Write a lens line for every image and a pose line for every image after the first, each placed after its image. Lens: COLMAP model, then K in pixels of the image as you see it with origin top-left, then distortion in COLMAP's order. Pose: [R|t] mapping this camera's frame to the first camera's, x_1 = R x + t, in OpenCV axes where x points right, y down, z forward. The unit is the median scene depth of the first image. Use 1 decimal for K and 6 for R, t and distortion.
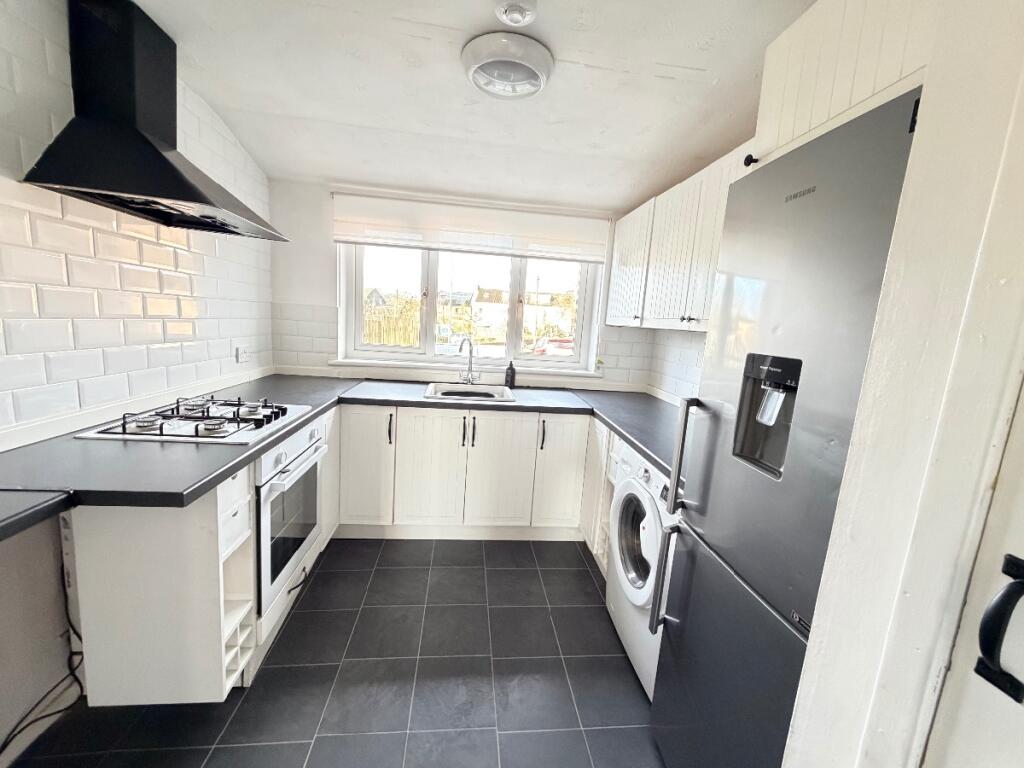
lens RADIAL K [[411.3, 0, 512.2], [0, 411.3, 383.5], [0, 0, 1]] dist [0.000878, -0.000474]
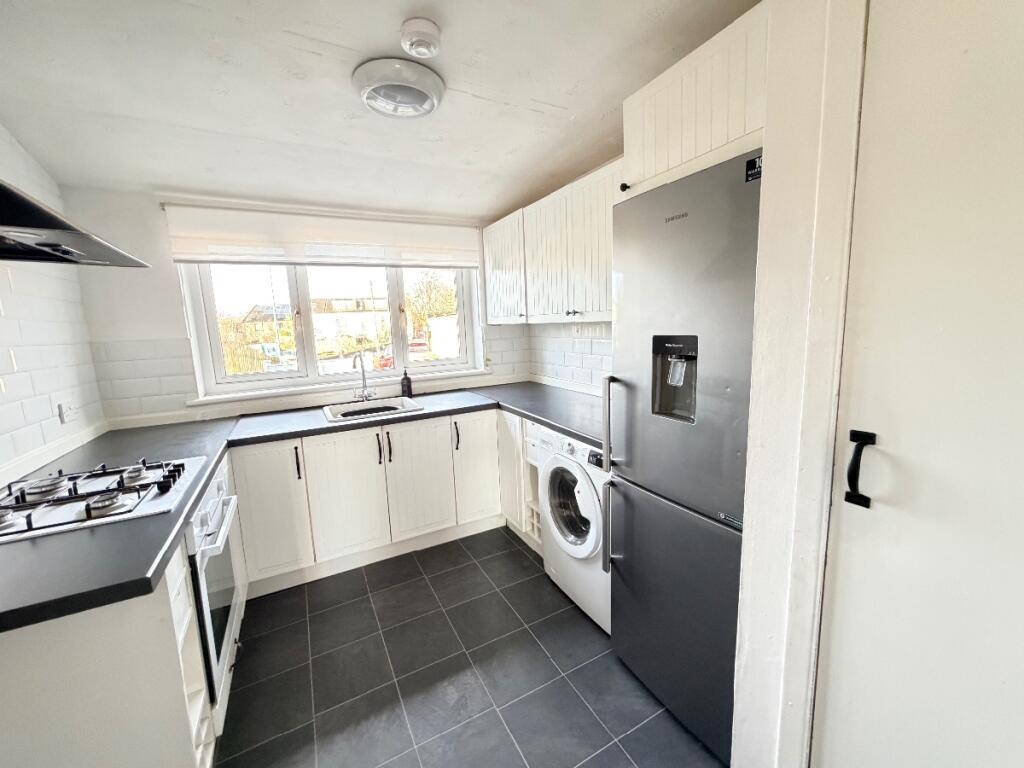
lens RADIAL K [[411.3, 0, 512.0], [0, 411.3, 383.3], [0, 0, 1]] dist [0.000878, -0.000474]
pose [[0.920029, -0.158895, 0.358187, -0.202435], [0.159153, 0.986829, 0.028970, -0.019203], [-0.358073, 0.030353, 0.933200, -0.039610]]
